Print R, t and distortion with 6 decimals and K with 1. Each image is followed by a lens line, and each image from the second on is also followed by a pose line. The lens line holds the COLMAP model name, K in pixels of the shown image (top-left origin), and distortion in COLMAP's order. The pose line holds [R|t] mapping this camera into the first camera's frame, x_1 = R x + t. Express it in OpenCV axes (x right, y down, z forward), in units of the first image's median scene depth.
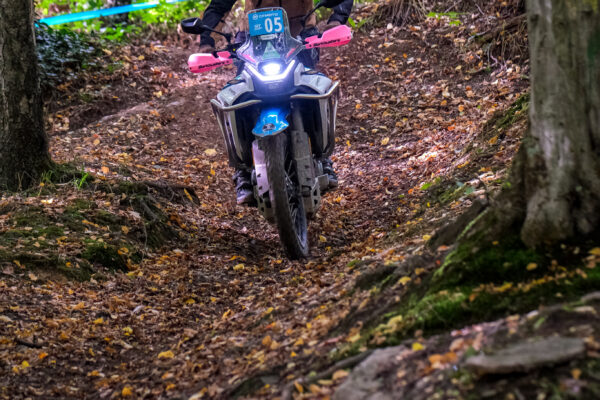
lens RADIAL K [[3490.1, 0, 267.7], [0, 3490.1, 212.7], [0, 0, 1]] dist [0.273295, 0.000000]
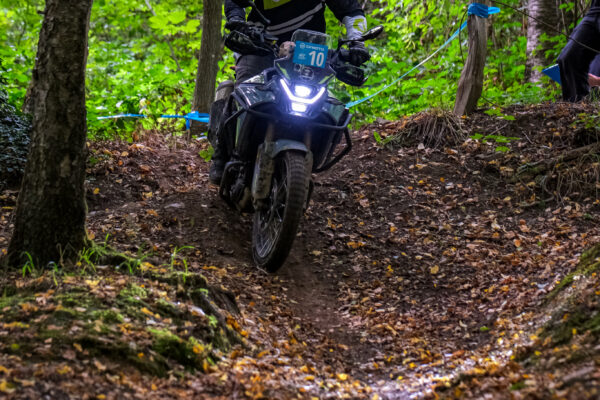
lens RADIAL K [[3490.1, 0, 320.5], [0, 3490.1, 111.6], [0, 0, 1]] dist [0.273295, 0.000000]
pose [[0.989933, 0.110210, 0.088807, -0.072234], [-0.101858, 0.990381, -0.093656, 0.023445], [-0.098275, 0.083667, 0.991636, 0.147423]]
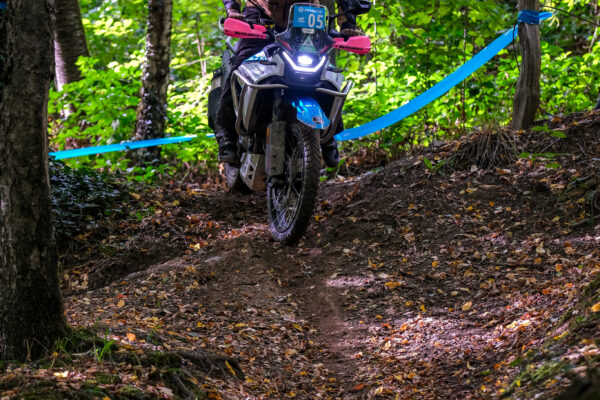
lens RADIAL K [[4254.1, 0, 314.5], [0, 4254.1, 142.2], [0, 0, 1]] dist [0.465703, 0.000000]
pose [[0.999948, 0.009668, -0.003258, 0.000137], [-0.009843, 0.998216, -0.058881, 0.000668], [0.002683, 0.058910, 0.998260, -0.016884]]
